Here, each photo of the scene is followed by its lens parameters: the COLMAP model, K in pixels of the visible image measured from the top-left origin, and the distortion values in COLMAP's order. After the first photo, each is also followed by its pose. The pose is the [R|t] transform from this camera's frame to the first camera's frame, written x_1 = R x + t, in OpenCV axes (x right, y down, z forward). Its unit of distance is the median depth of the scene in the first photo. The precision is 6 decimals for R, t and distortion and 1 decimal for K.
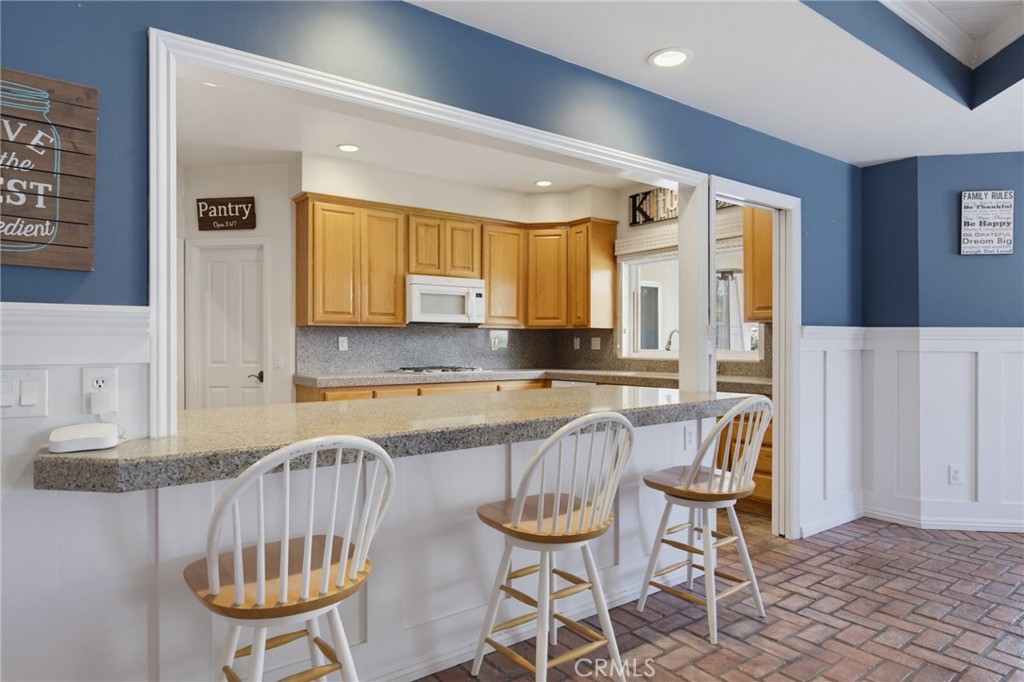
lens RADIAL K [[618.5, 0, 511.6], [0, 618.5, 339.5], [0, 0, 1]] dist [-0.001533, -0.000057]
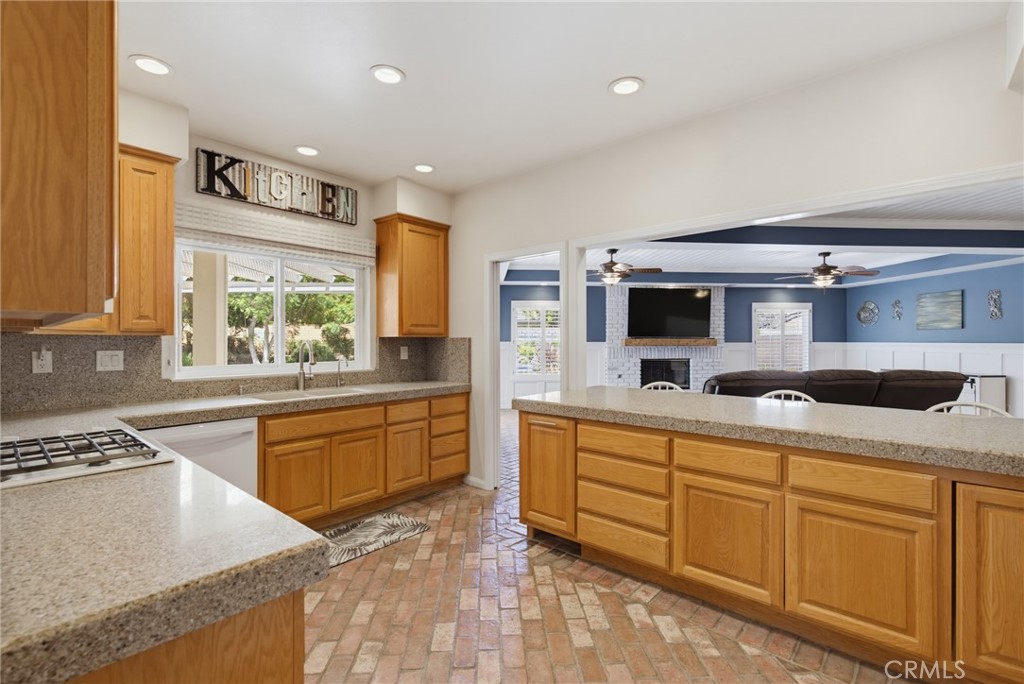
lens RADIAL K [[470.3, 0, 511.6], [0, 470.3, 342.7], [0, 0, 1]] dist [0.001184, 0.000107]
pose [[-0.196579, 0.001438, 0.980487, -0.409581], [0.002592, 0.999996, -0.000946, -0.010505], [-0.980484, 0.002355, -0.196582, 0.771470]]
